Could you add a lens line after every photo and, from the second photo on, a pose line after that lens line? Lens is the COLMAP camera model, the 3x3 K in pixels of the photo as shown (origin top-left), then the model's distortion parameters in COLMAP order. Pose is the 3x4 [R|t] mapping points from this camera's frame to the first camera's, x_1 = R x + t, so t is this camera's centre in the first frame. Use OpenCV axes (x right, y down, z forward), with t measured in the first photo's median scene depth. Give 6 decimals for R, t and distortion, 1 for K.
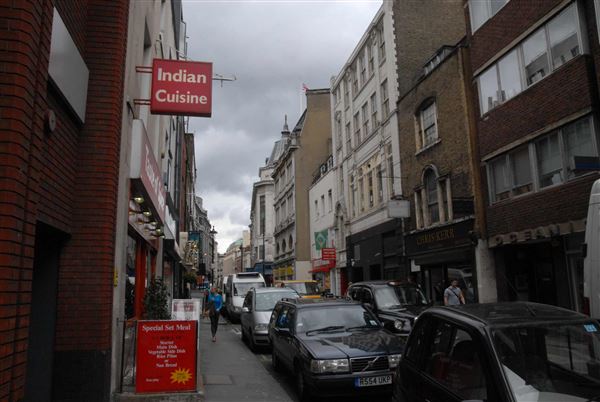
lens RADIAL K [[477.4, 0, 300.5], [0, 477.4, 203.6], [0, 0, 1]] dist [-0.124533, 0.112174]
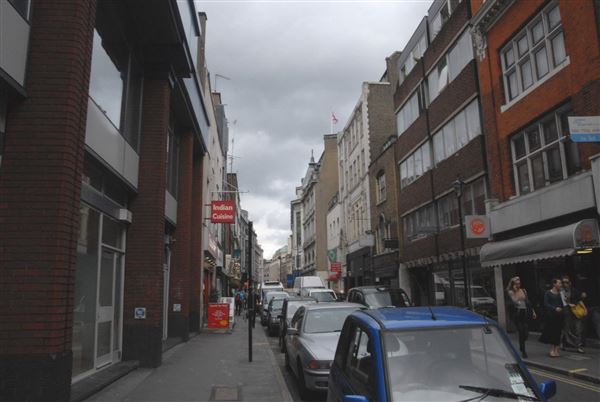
lens RADIAL K [[477.4, 0, 300.5], [0, 477.4, 203.6], [0, 0, 1]] dist [-0.124533, 0.112174]
pose [[0.994879, -0.015420, -0.099893, 0.118801], [0.014575, 0.999852, -0.009177, -0.075758], [0.100019, 0.007674, 0.994956, -0.425764]]
